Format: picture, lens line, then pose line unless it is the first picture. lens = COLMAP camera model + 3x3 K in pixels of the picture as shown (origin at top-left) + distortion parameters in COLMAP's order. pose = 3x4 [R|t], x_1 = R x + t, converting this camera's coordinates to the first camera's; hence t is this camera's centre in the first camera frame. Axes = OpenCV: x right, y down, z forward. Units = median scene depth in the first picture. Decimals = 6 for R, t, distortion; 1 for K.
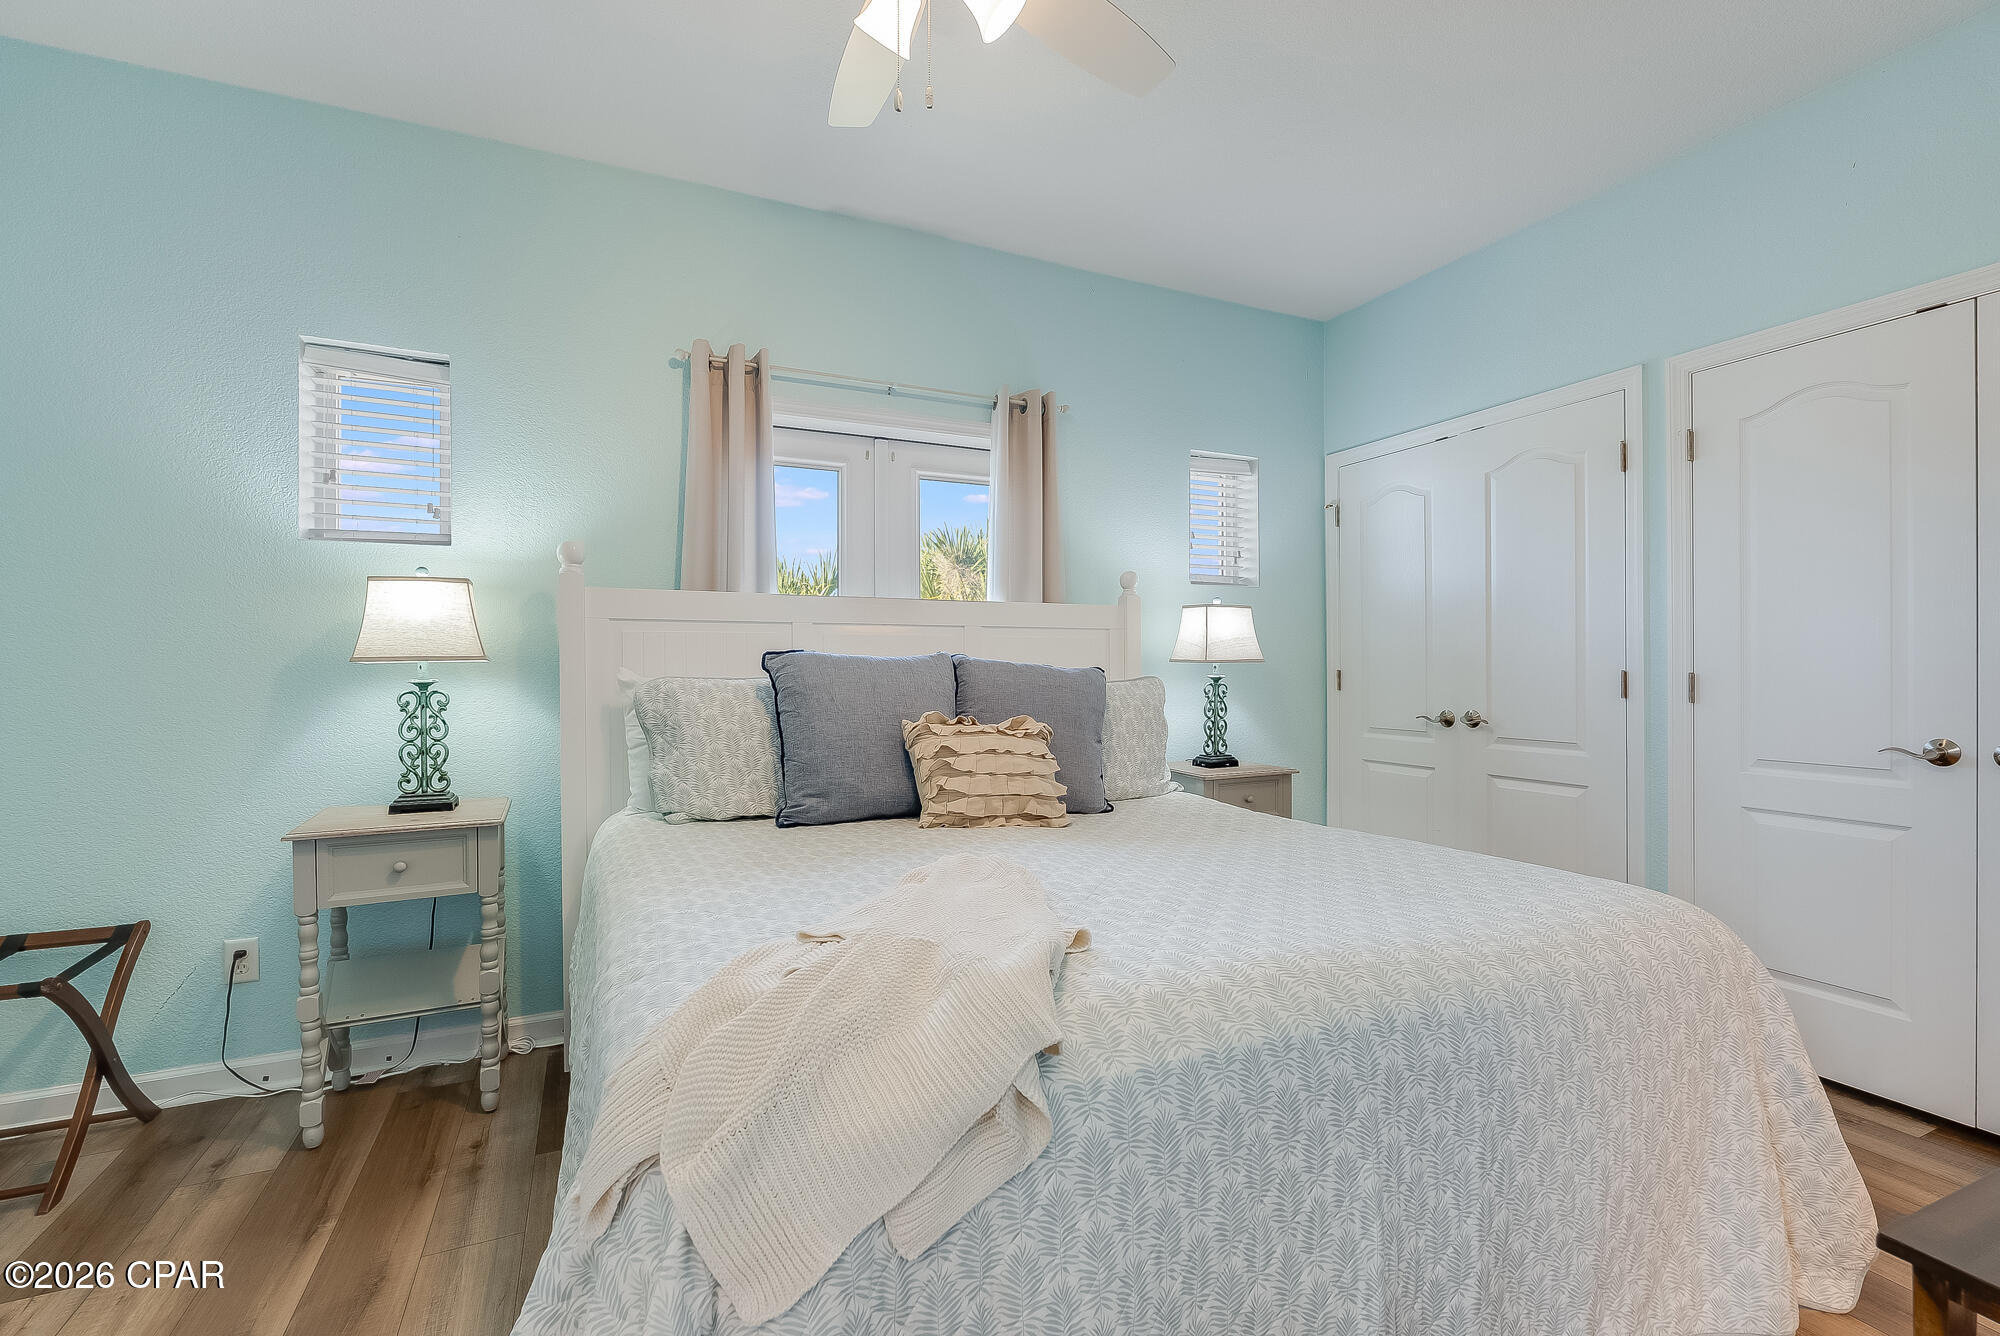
lens RADIAL K [[870.7, 0, 1003.2], [0, 870.7, 665.1], [0, 0, 1]] dist [-0.001528, -0.000337]
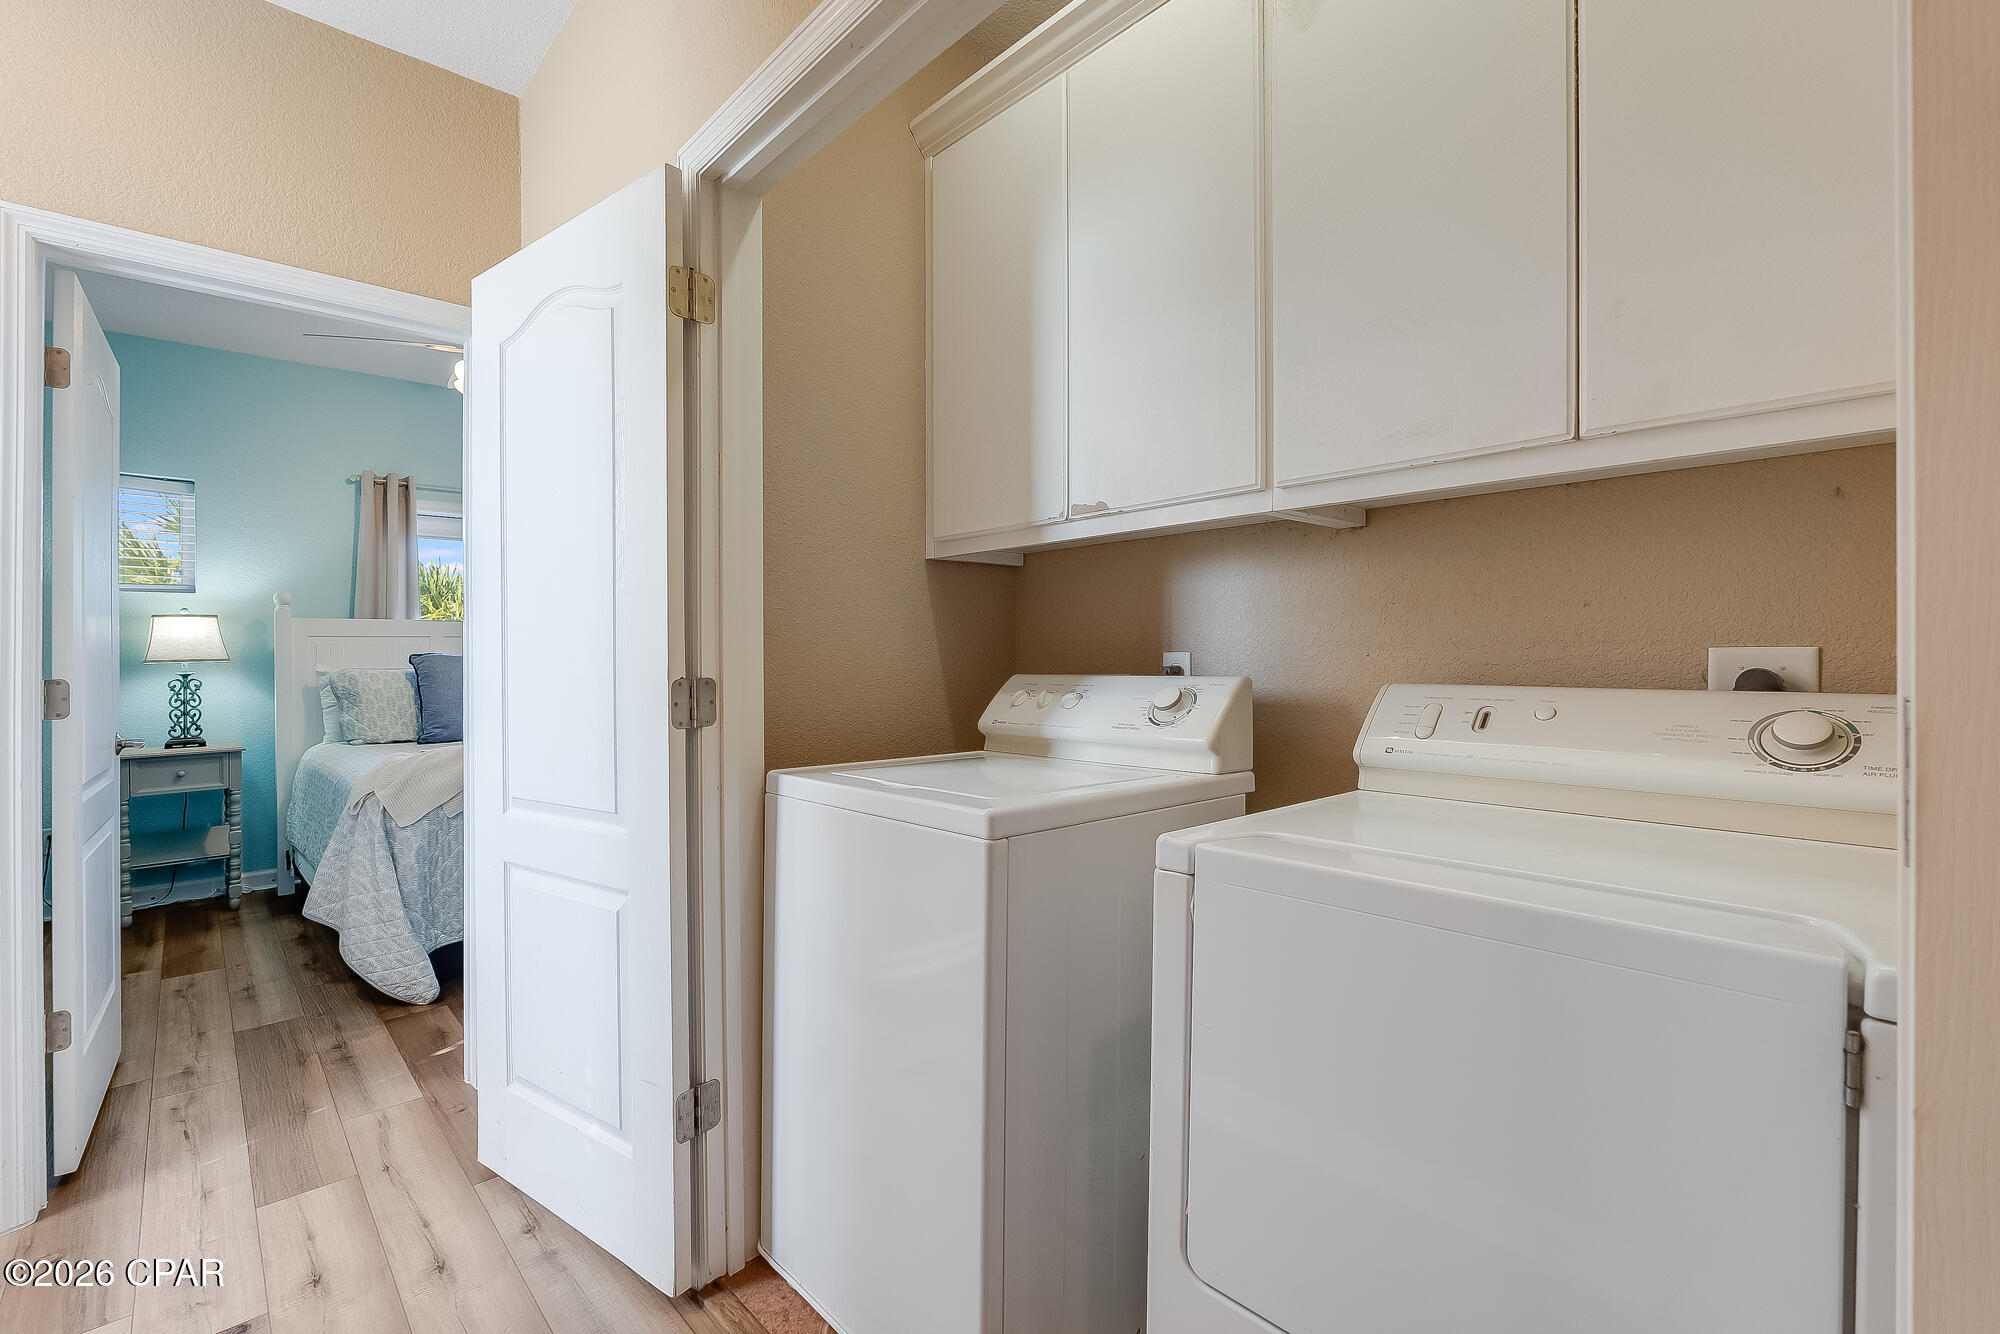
lens RADIAL K [[870.7, 0, 991.3], [0, 870.7, 638.1], [0, 0, 1]] dist [-0.001528, -0.000337]
pose [[0.951291, -0.003747, 0.308271, 0.337803], [0.010403, 0.999747, -0.019952, -0.000657], [-0.308118, 0.022187, 0.951089, -1.167674]]
